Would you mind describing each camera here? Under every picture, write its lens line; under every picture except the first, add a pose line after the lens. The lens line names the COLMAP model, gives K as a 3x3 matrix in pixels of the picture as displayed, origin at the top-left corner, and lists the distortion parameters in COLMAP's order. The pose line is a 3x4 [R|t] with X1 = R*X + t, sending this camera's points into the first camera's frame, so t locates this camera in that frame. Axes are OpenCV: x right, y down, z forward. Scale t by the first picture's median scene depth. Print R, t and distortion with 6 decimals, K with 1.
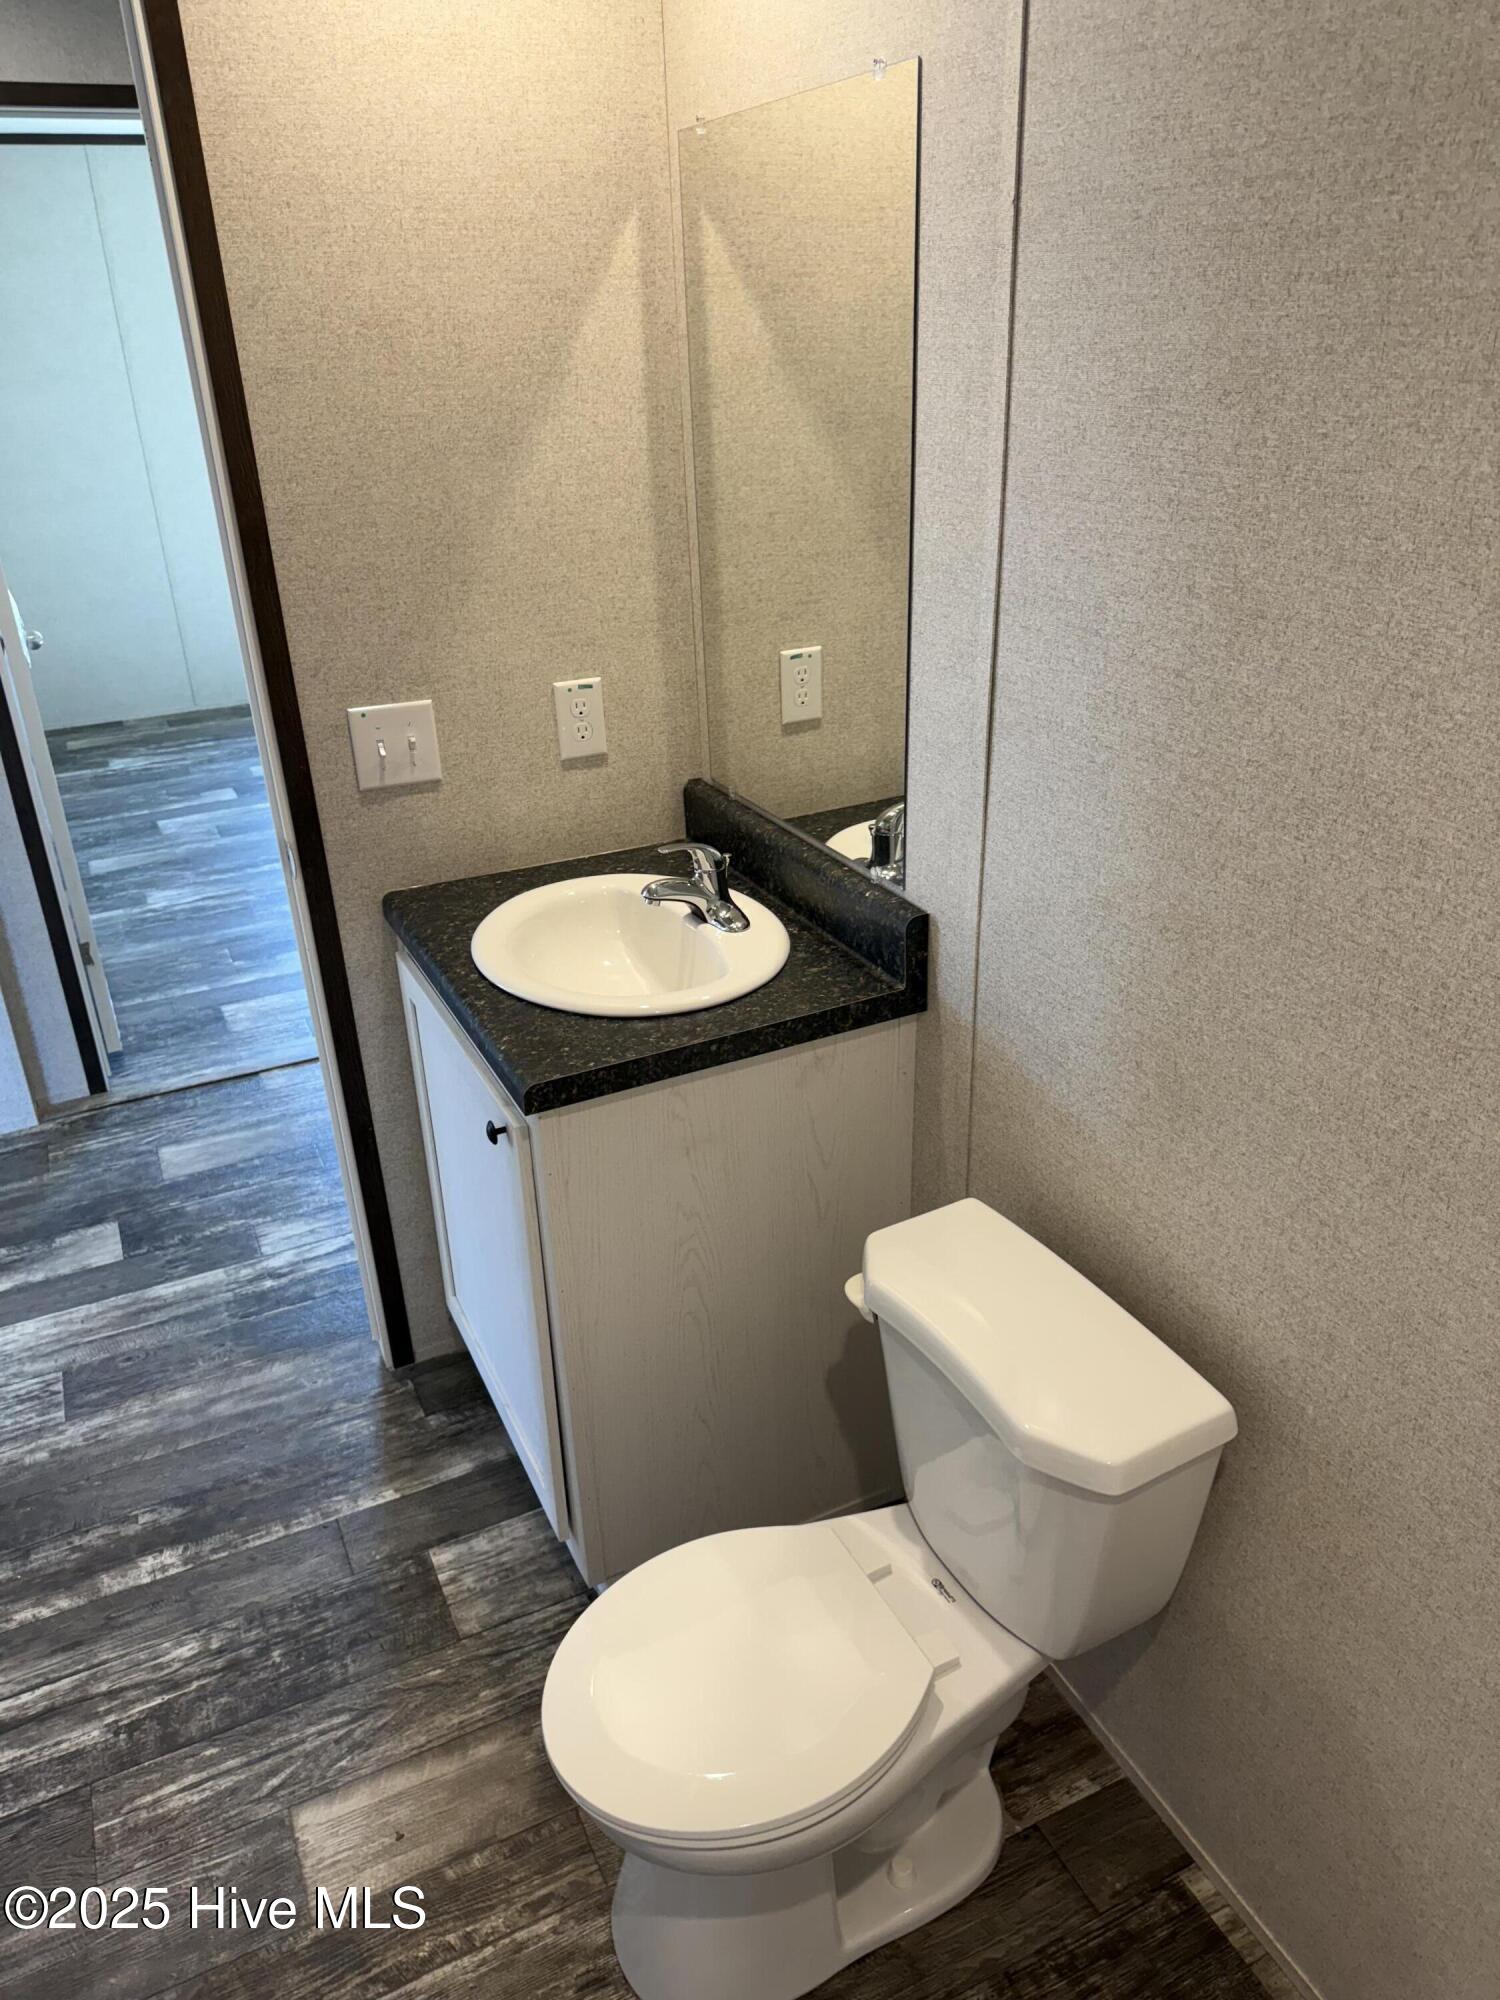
lens RADIAL K [[1430.2, 0, 757.5], [0, 1430.2, 1011.2], [0, 0, 1]] dist [-0.003194, -0.002493]
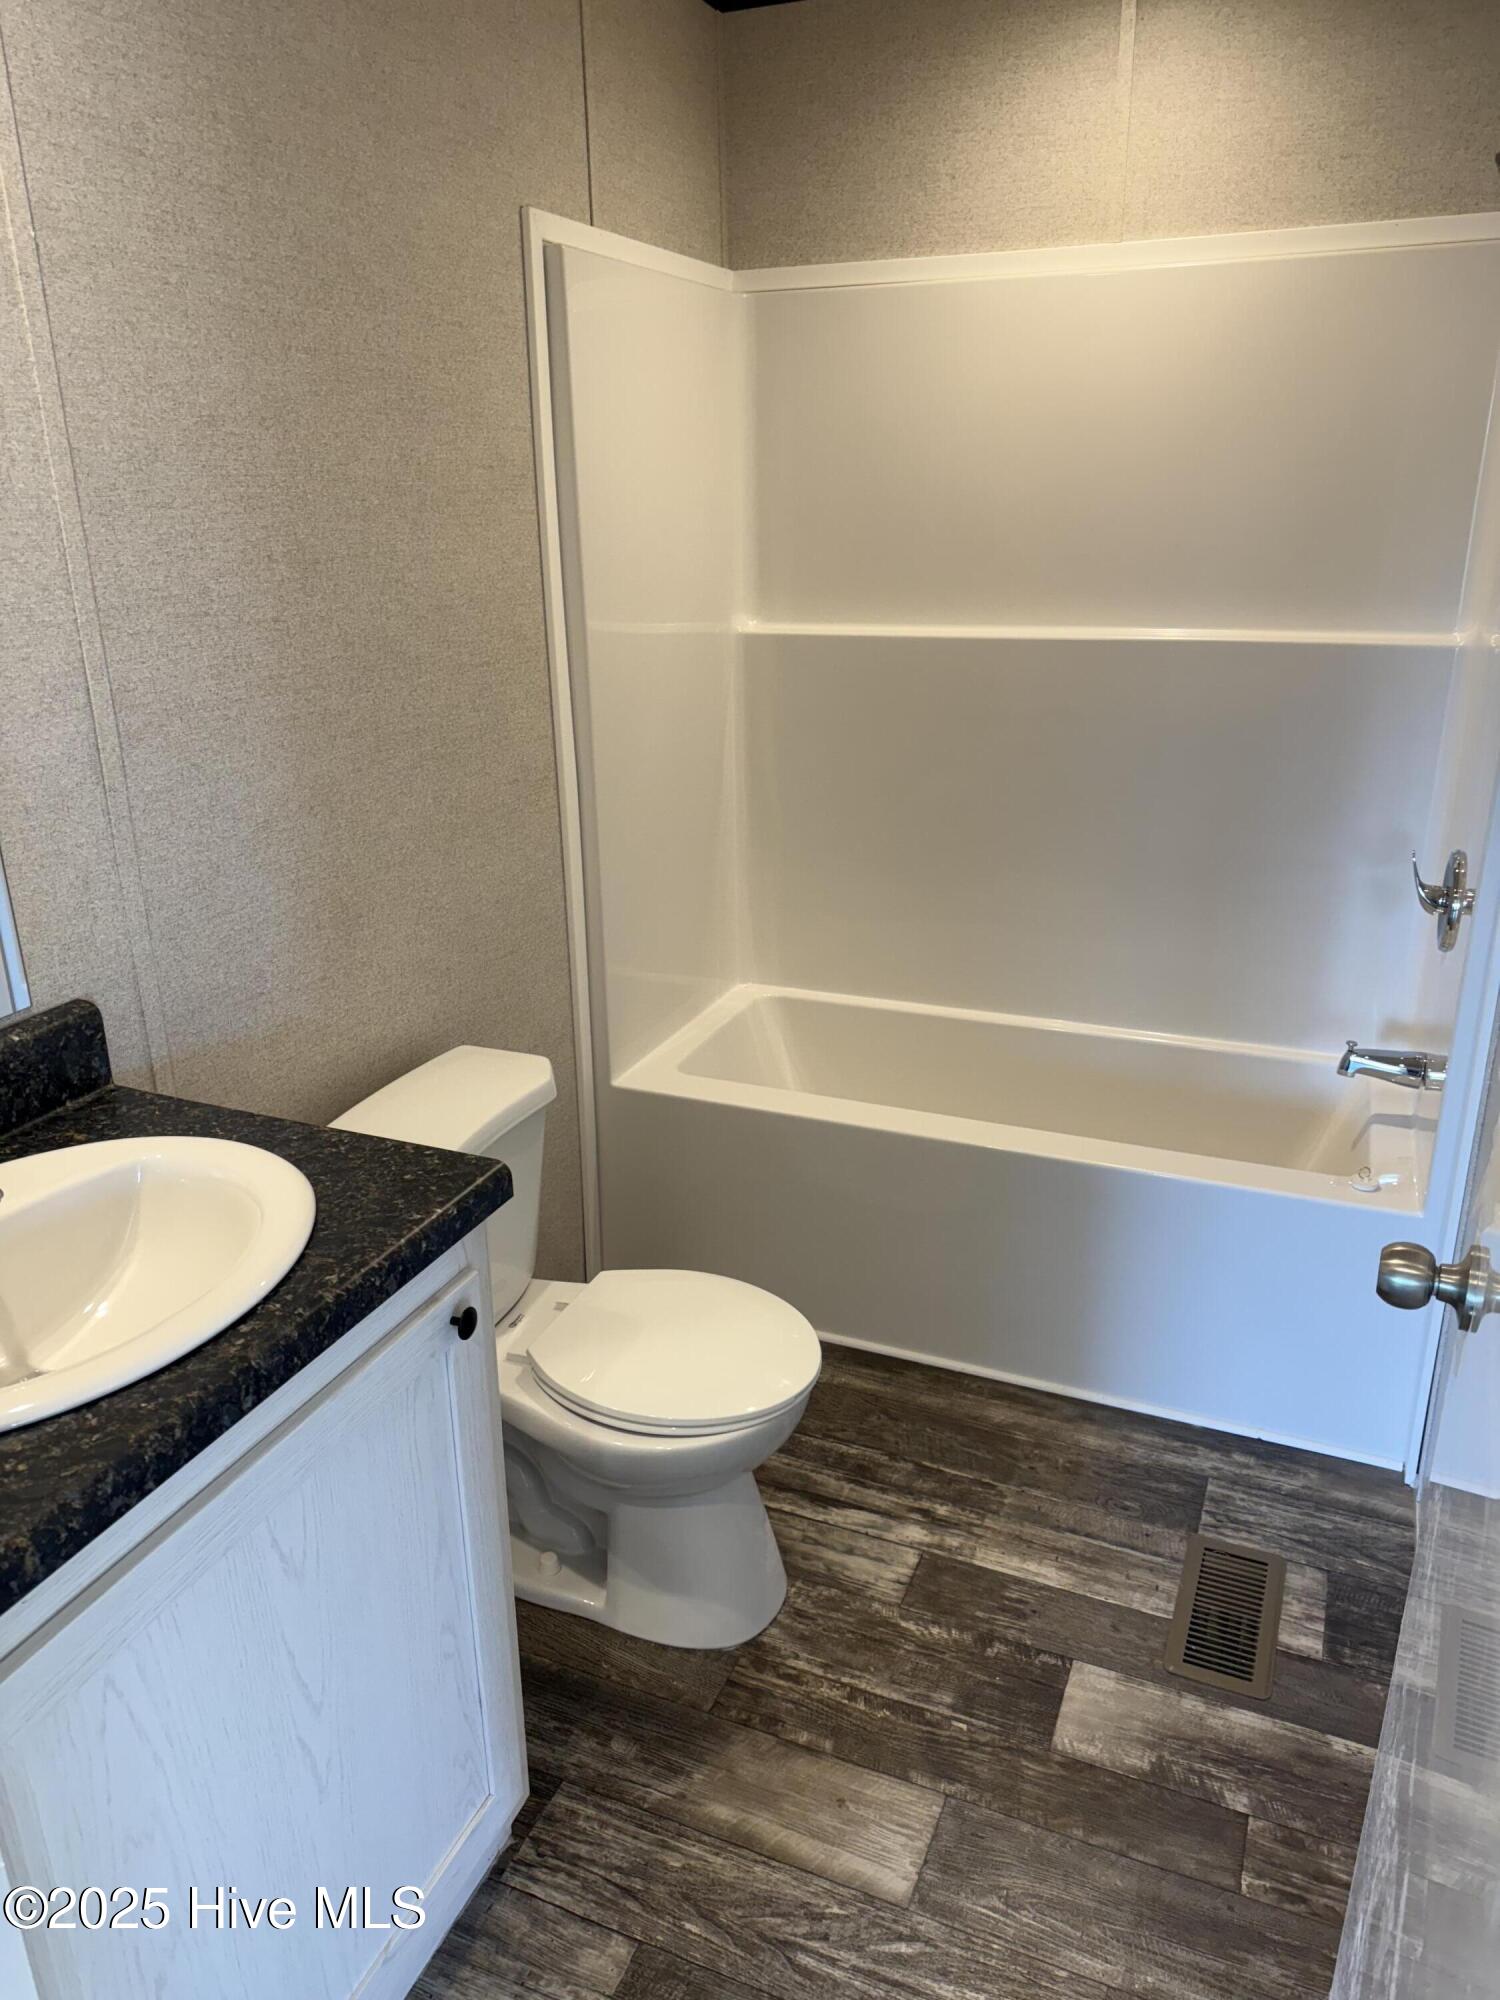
lens RADIAL K [[1426.0, 0, 757.2], [0, 1426.0, 996.8], [0, 0, 1]] dist [0.011956, -0.007265]
pose [[-0.656659, -0.222889, 0.720499, -0.817264], [0.357031, 0.749633, 0.557297, -0.425576], [-0.664325, 0.623195, -0.412675, 1.115909]]
